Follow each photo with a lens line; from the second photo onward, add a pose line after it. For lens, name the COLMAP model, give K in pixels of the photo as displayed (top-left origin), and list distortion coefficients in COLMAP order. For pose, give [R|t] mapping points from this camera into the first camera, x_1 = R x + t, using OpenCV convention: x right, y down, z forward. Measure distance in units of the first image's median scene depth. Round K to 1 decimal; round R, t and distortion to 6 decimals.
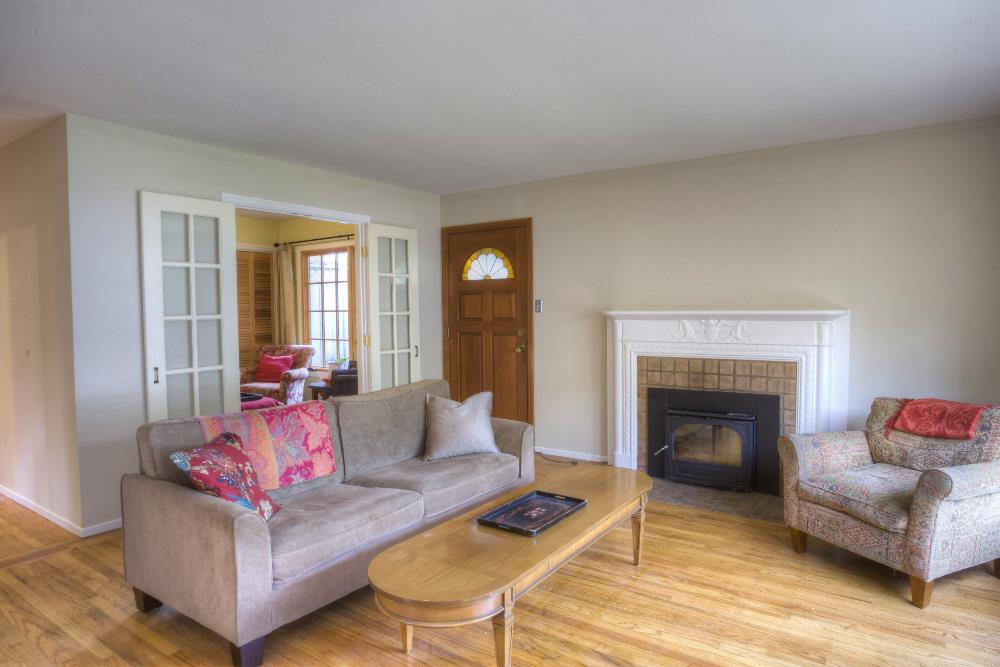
lens RADIAL K [[576.1, 0, 500.0], [0, 576.1, 333.5], [0, 0, 1]] dist [-0.090021, 0.048942]
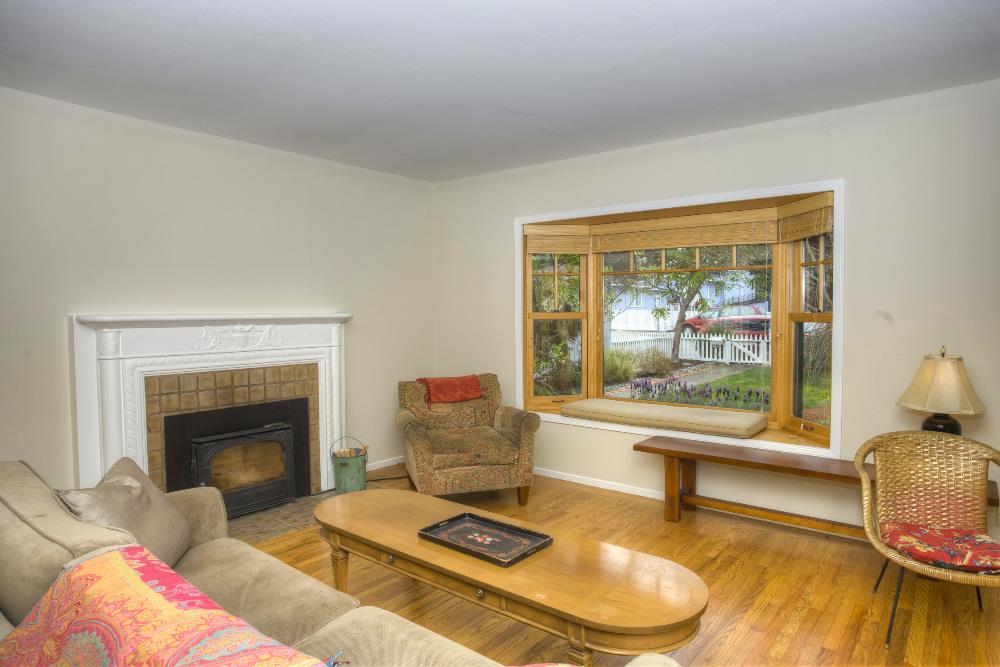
lens RADIAL K [[576.1, 0, 500.0], [0, 576.1, 333.5], [0, 0, 1]] dist [-0.090021, 0.048942]
pose [[0.093820, -0.027152, 0.995219, -0.466211], [0.049060, 0.998540, 0.022617, -0.011202], [-0.994380, 0.046704, 0.095015, 0.513321]]
